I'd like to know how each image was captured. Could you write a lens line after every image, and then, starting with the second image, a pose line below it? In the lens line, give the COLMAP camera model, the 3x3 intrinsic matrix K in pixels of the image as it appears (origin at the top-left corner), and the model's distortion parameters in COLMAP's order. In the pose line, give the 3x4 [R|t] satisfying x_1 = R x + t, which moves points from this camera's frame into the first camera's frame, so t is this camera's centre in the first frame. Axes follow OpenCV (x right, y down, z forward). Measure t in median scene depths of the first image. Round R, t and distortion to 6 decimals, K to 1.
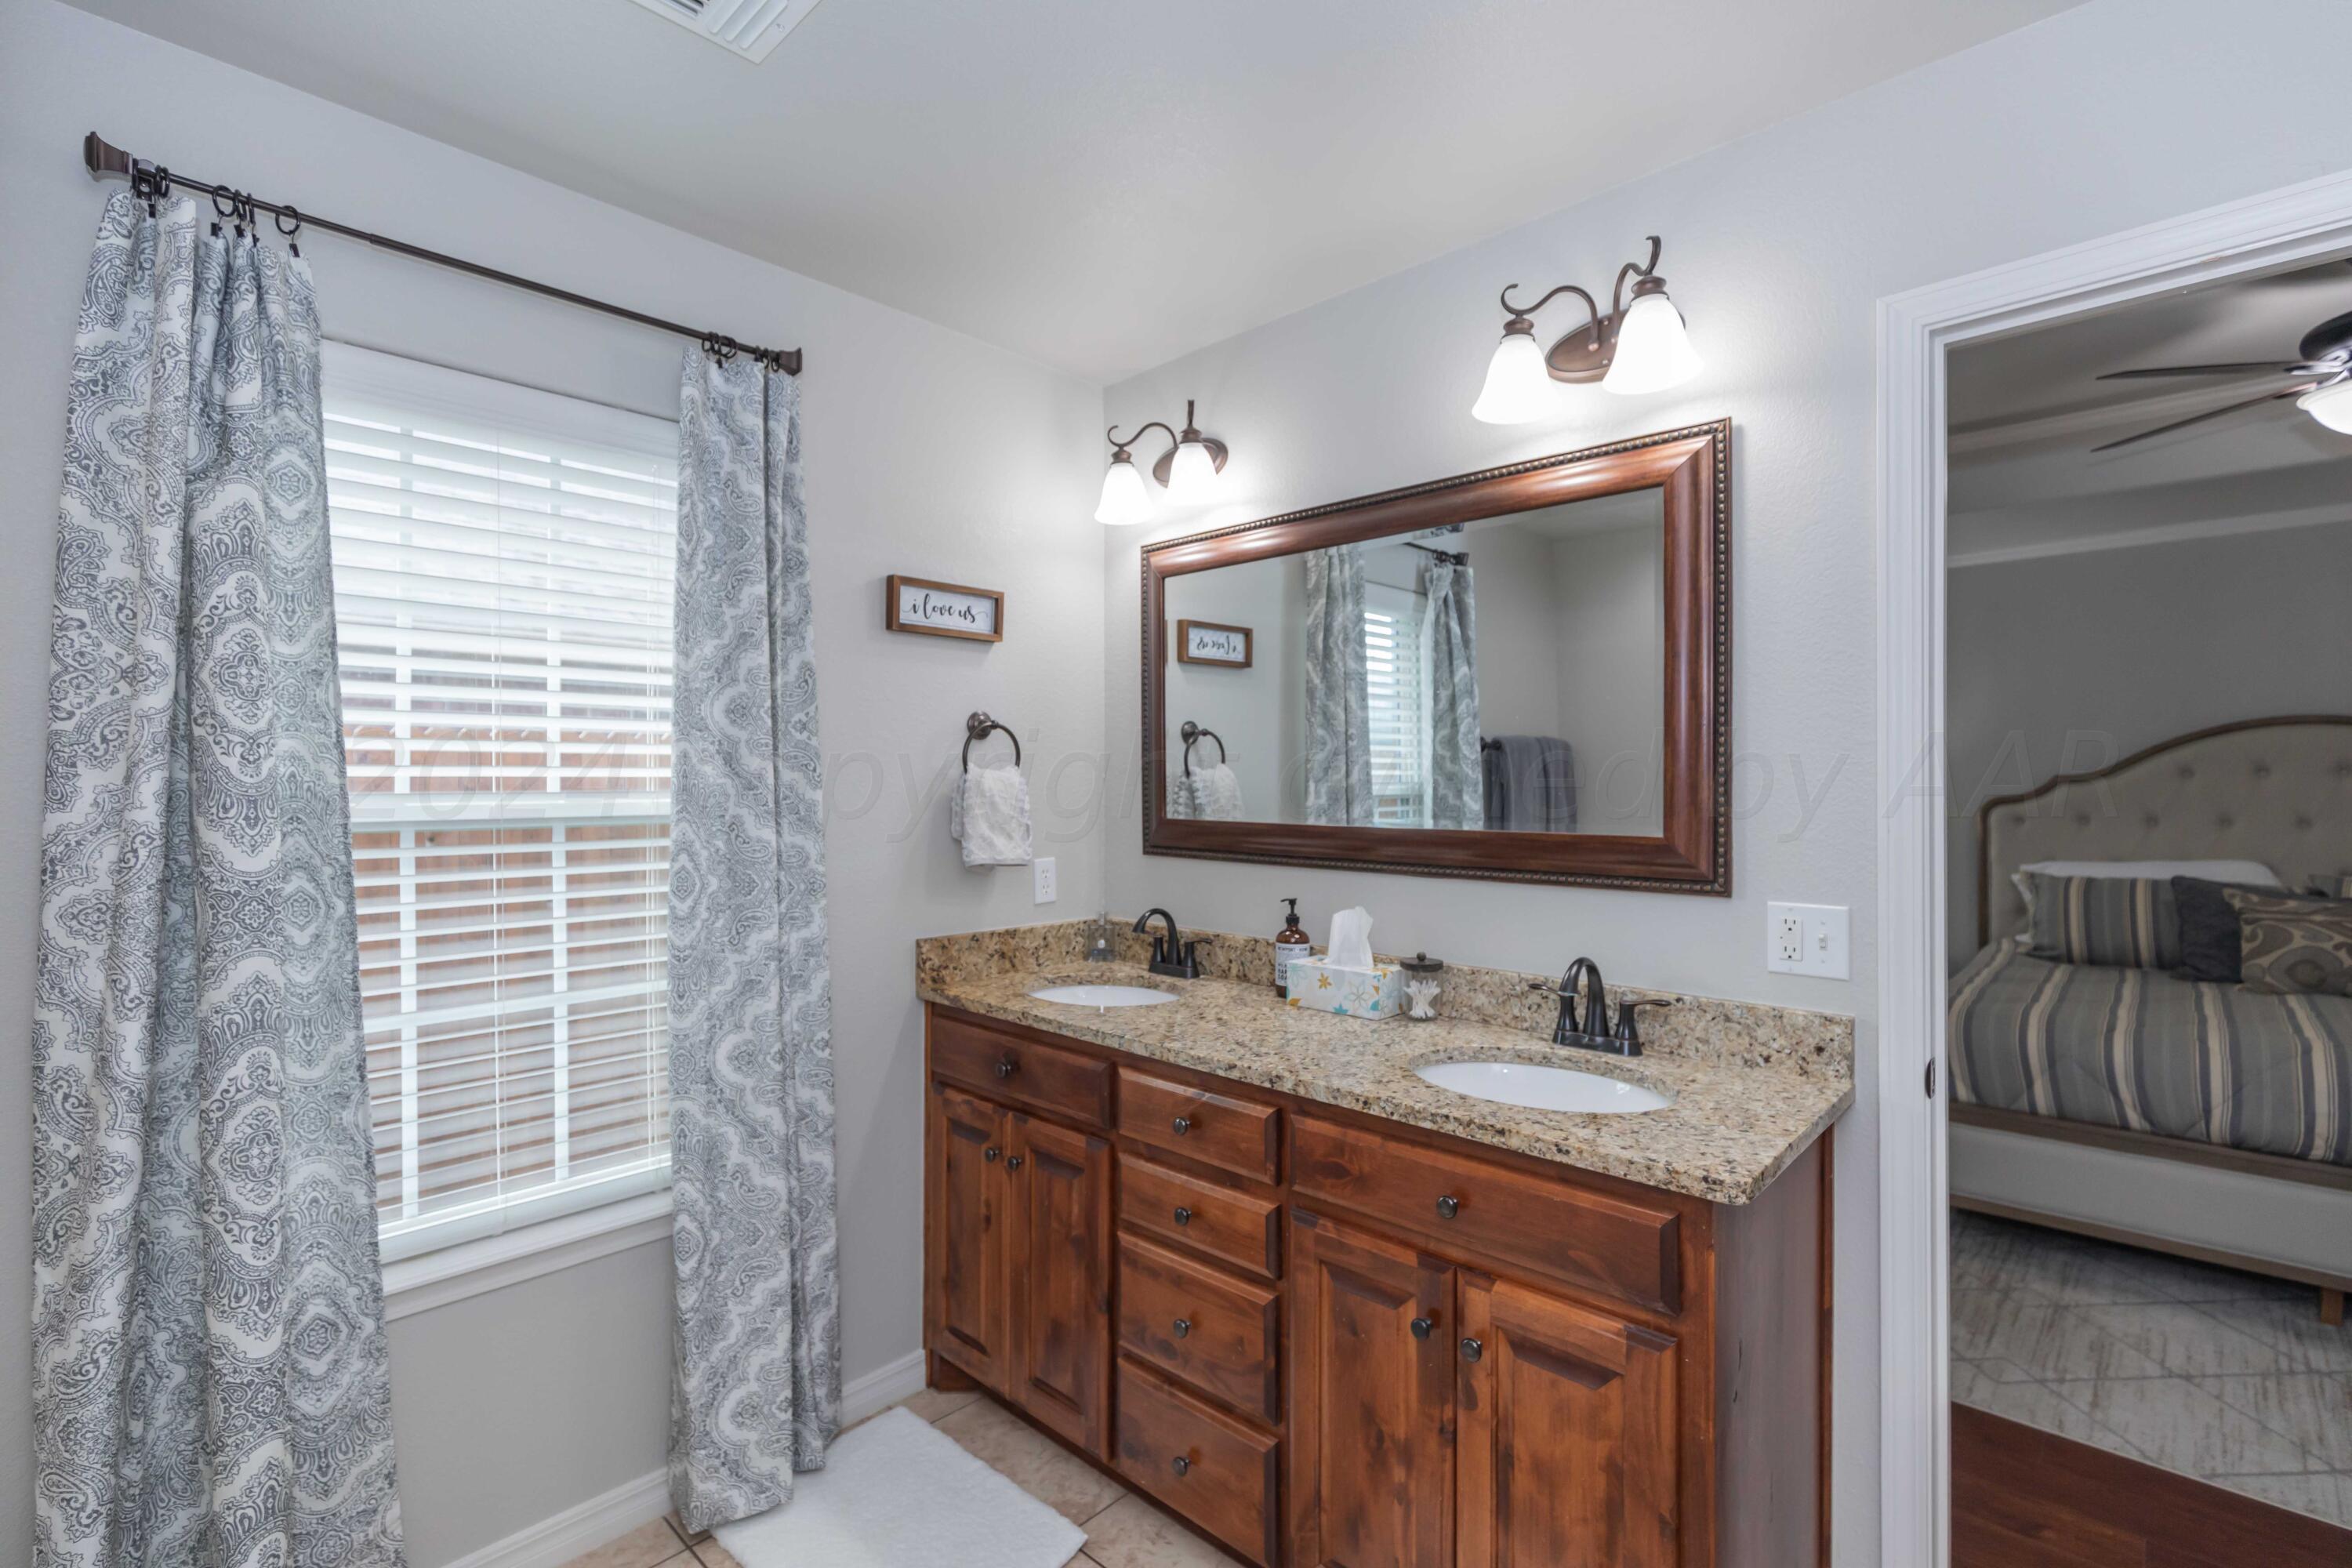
lens RADIAL K [[1067.0, 0, 1196.5], [0, 1067.0, 781.3], [0, 0, 1]] dist [0.006561, -0.001523]
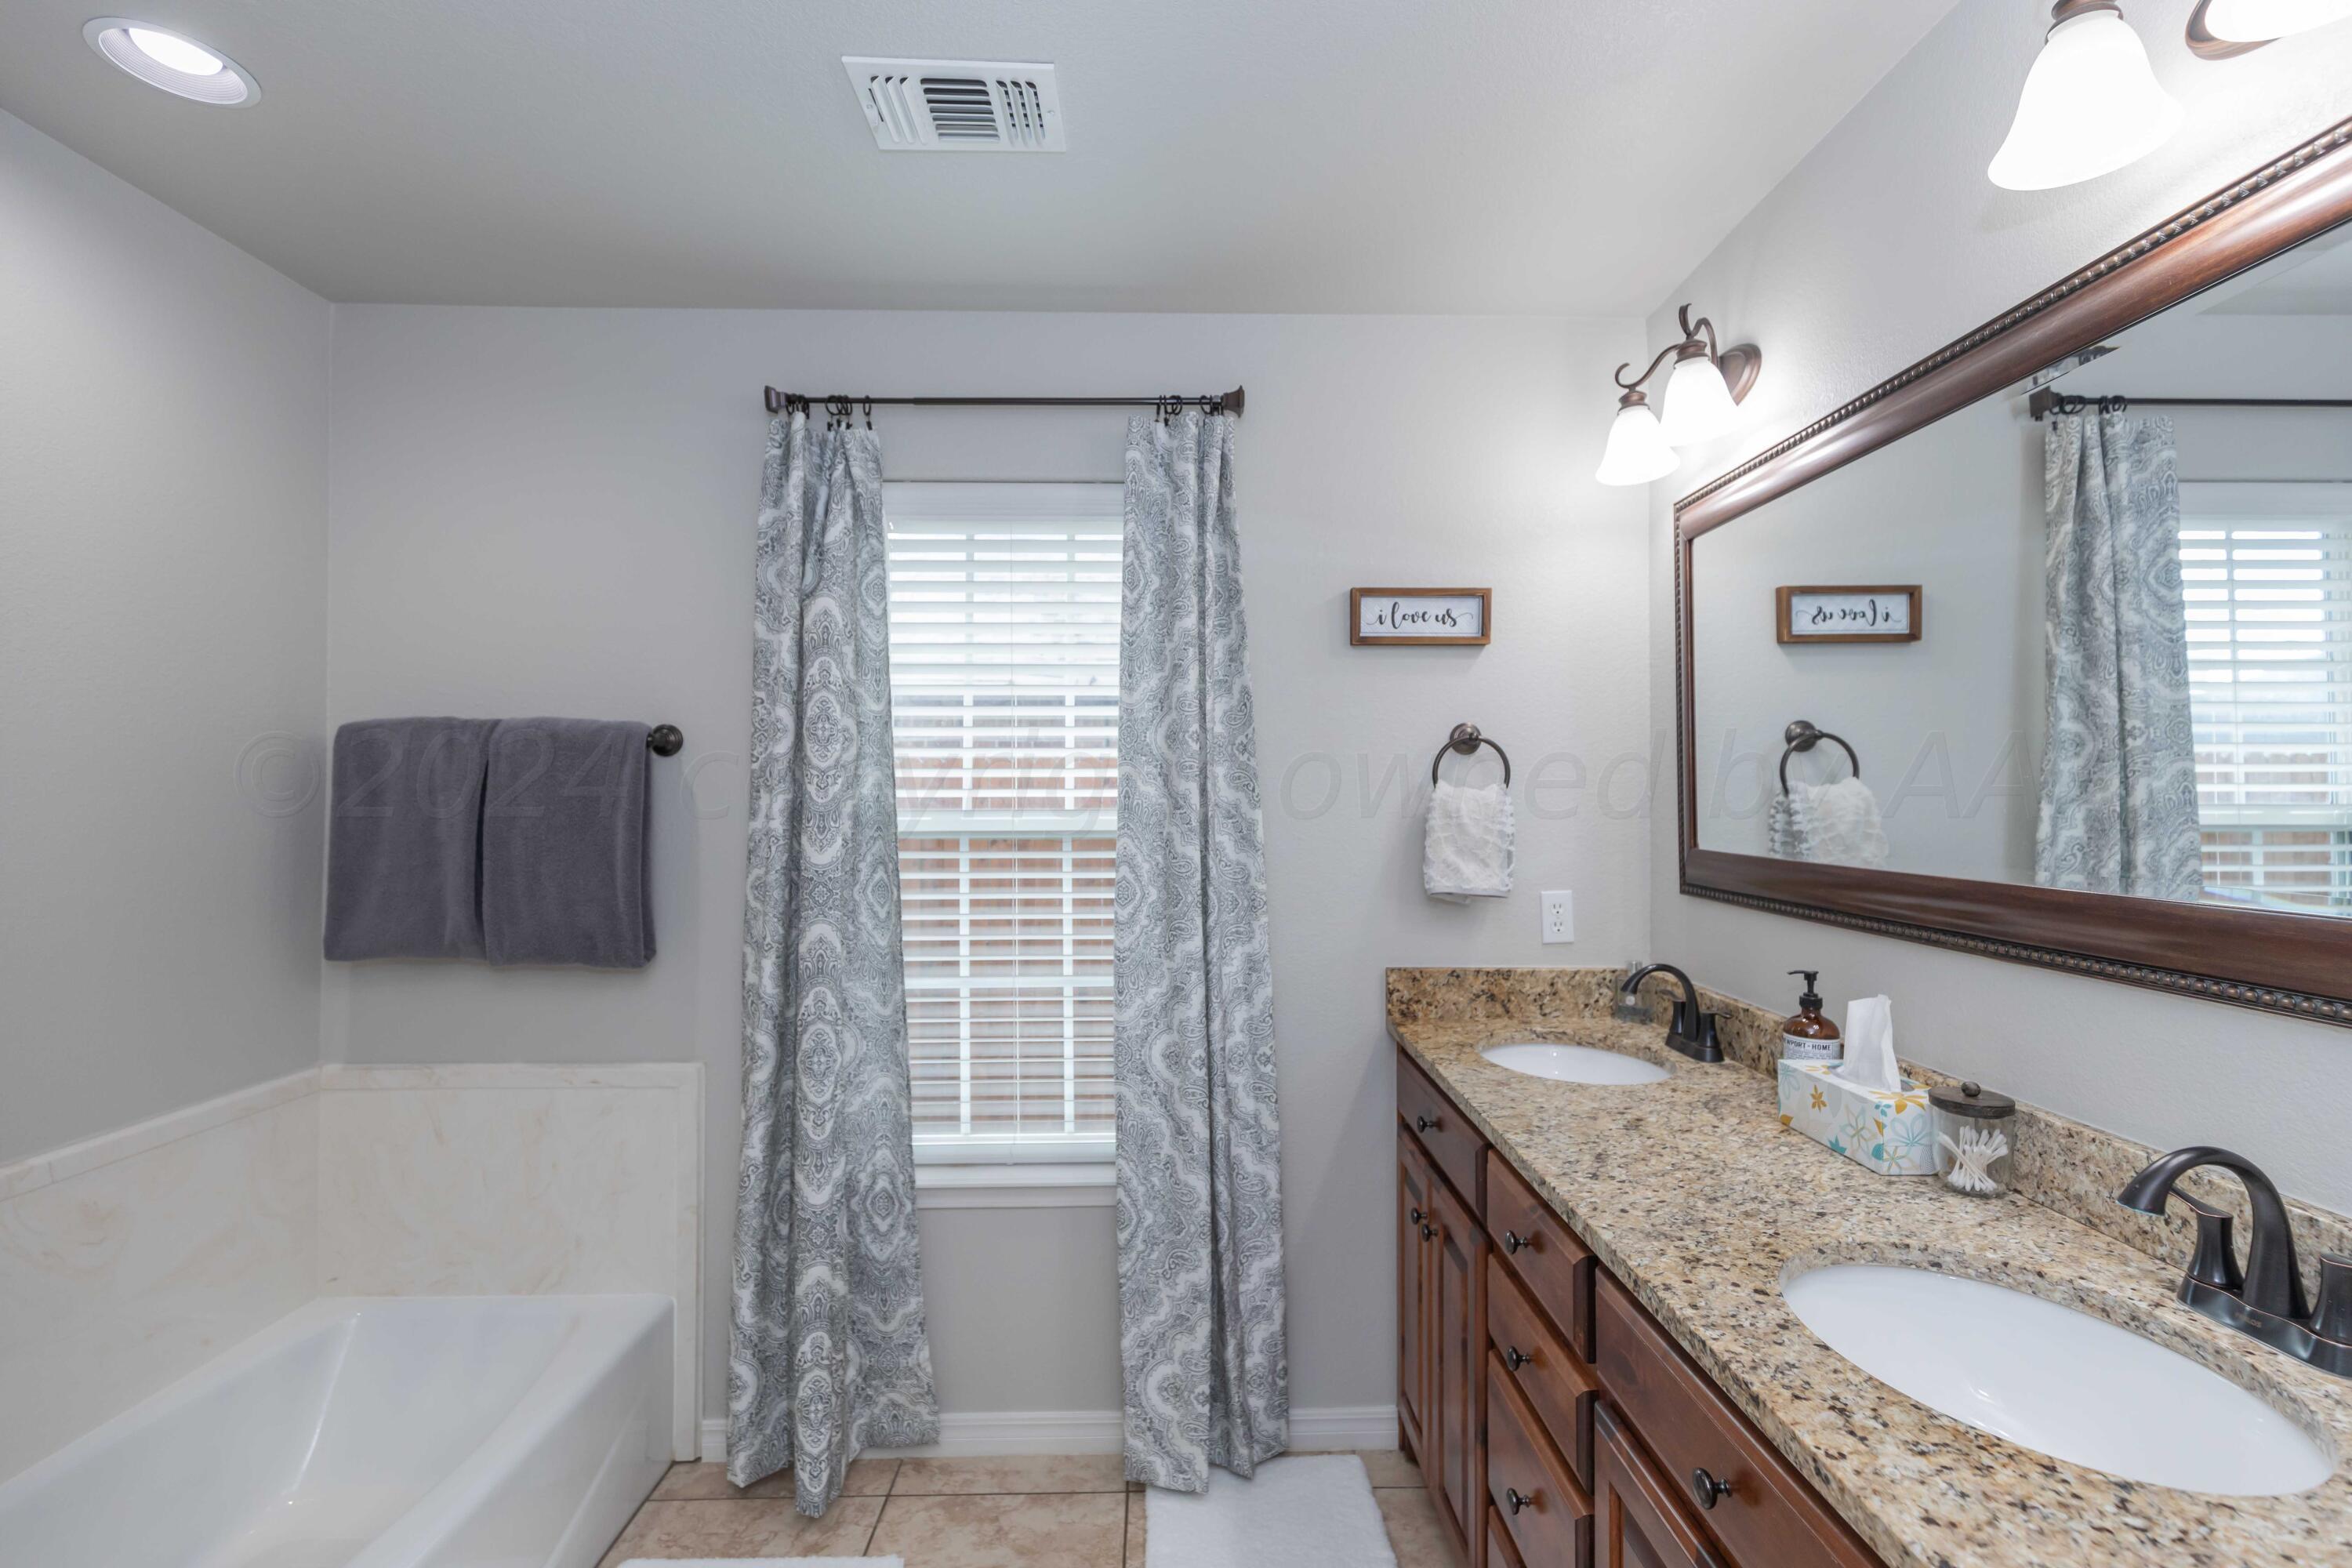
lens RADIAL K [[1067.0, 0, 1182.6], [0, 1067.0, 781.0], [0, 0, 1]] dist [0.006561, -0.001523]
pose [[0.694962, -0.009933, -0.718978, 0.361990], [0.000276, 0.999908, -0.013548, -0.005971], [0.719046, 0.009216, 0.694901, 0.257621]]
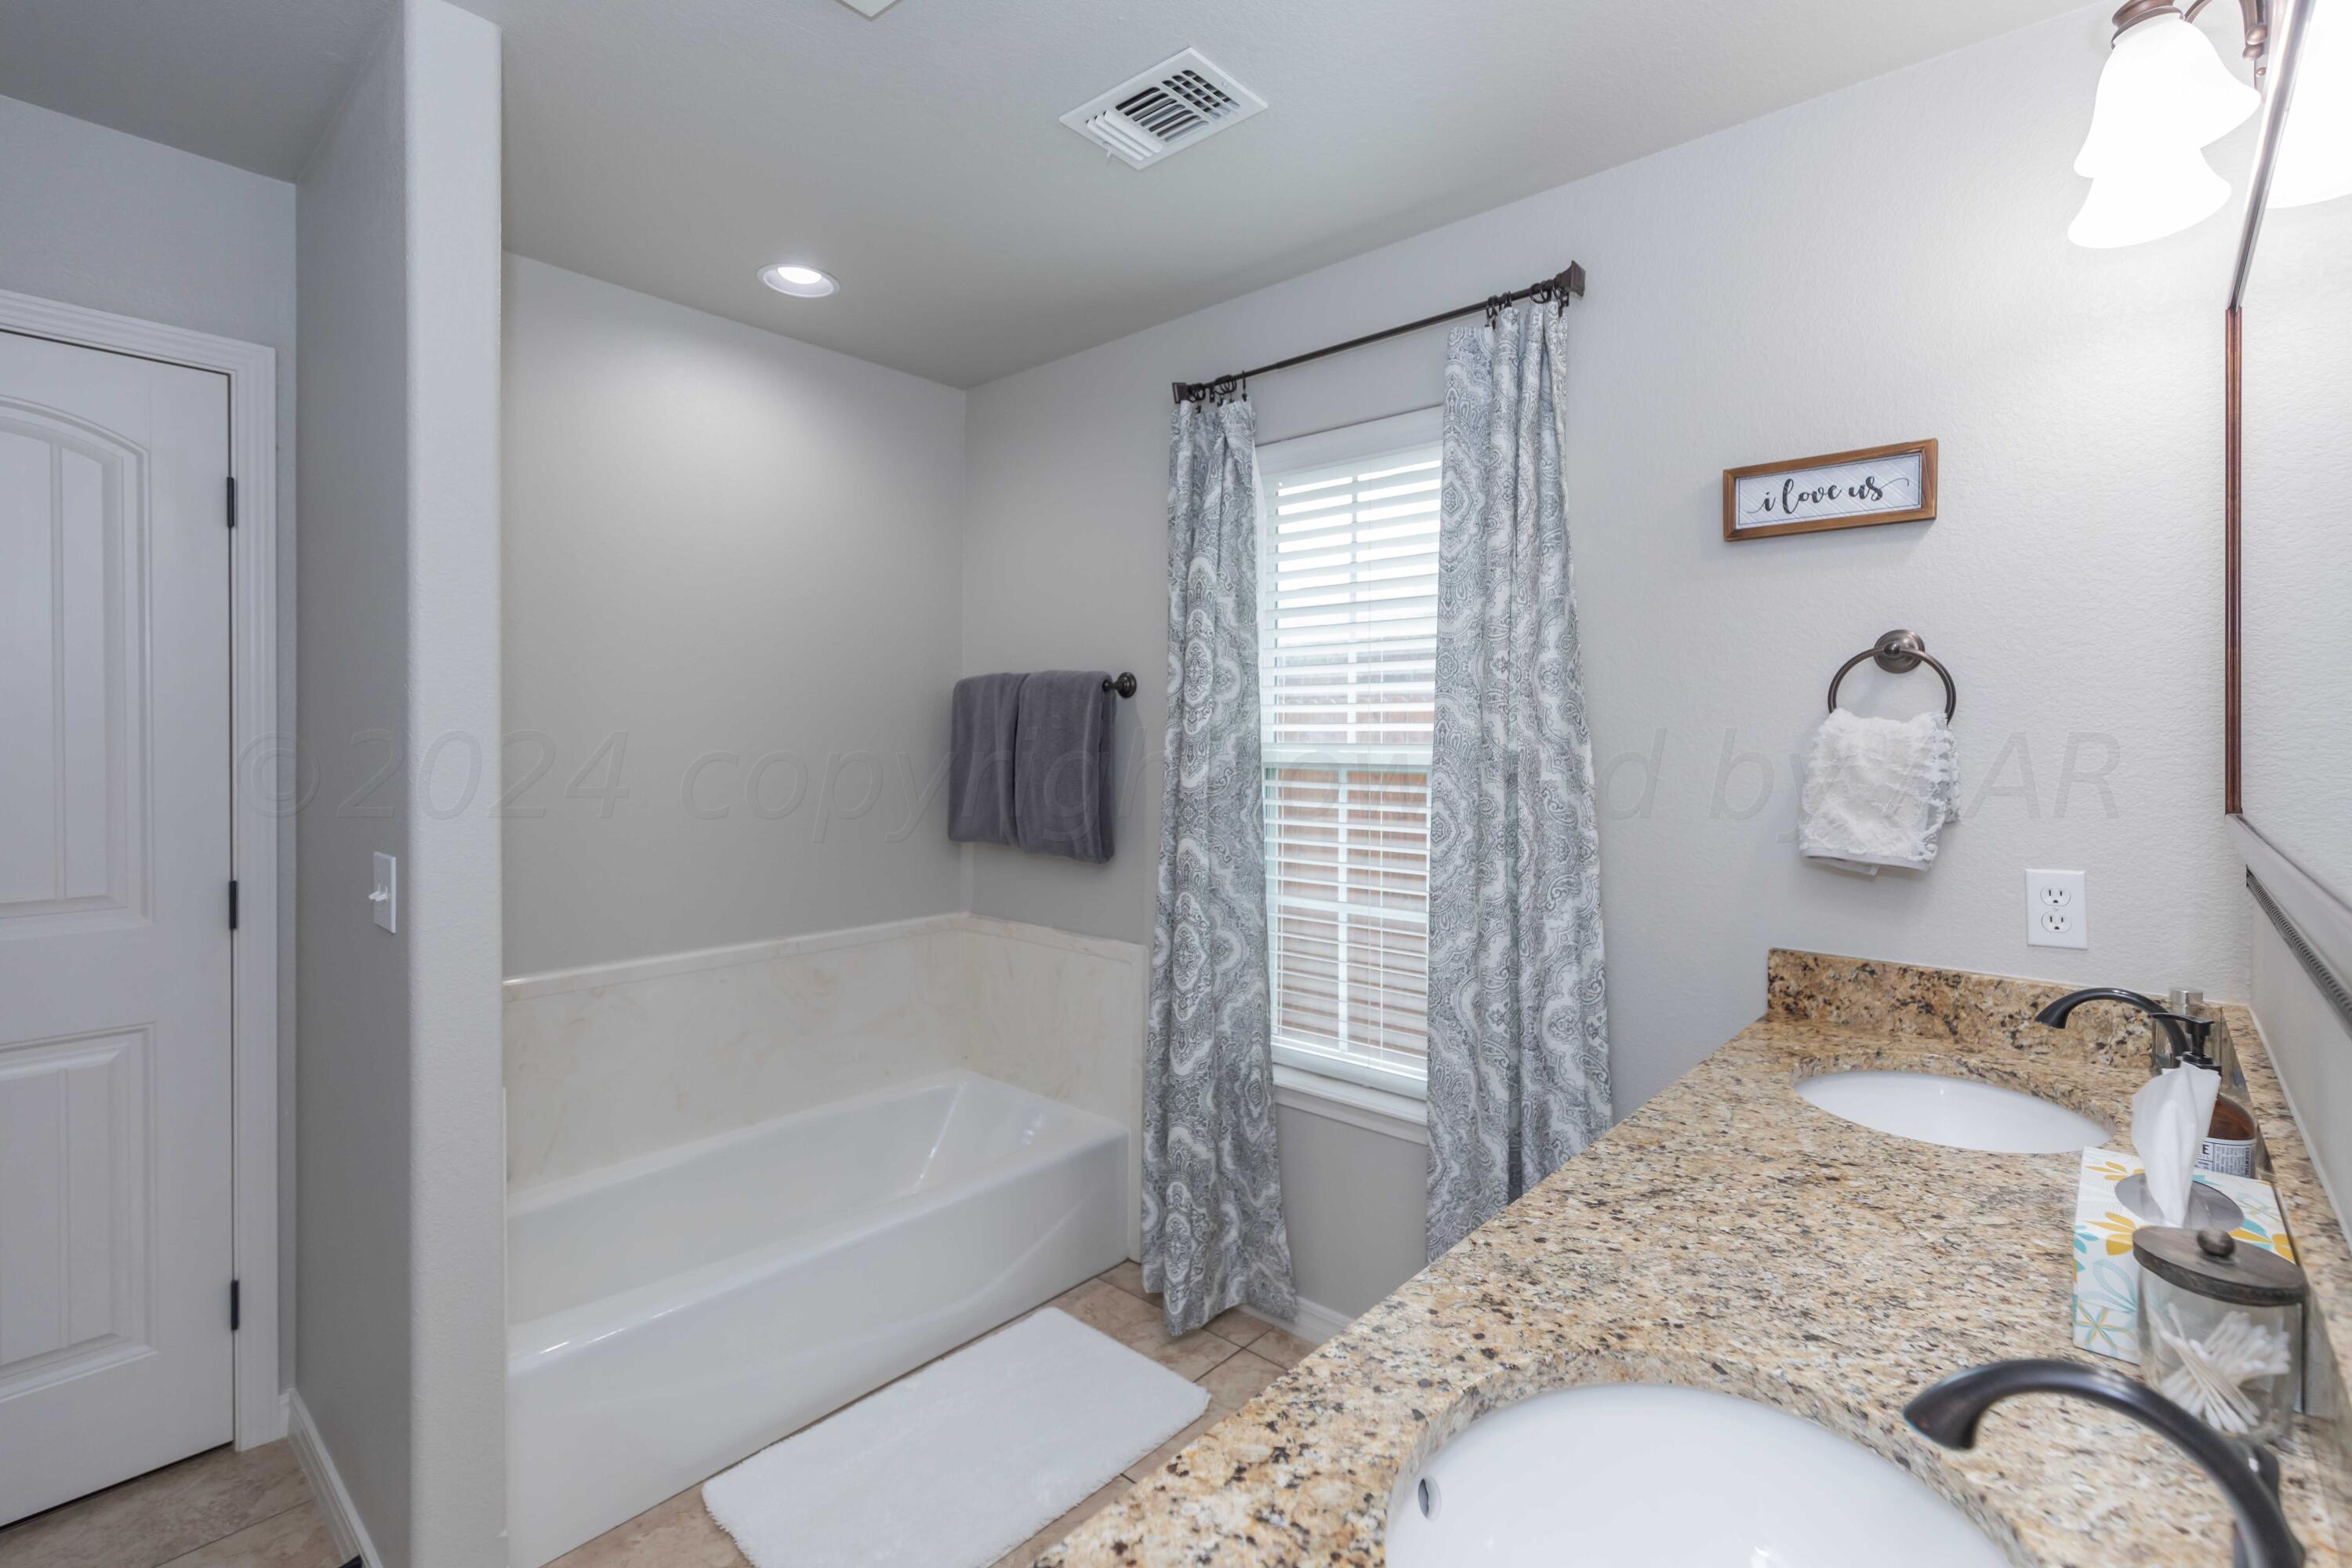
lens RADIAL K [[1067.0, 0, 1178.3], [0, 1067.0, 744.6], [0, 0, 1]] dist [0.006561, -0.001523]
pose [[0.019996, 0.008856, -0.999761, 0.583395], [-0.003587, 0.999955, 0.008786, 0.001275], [0.999794, 0.003410, 0.020027, 0.698292]]
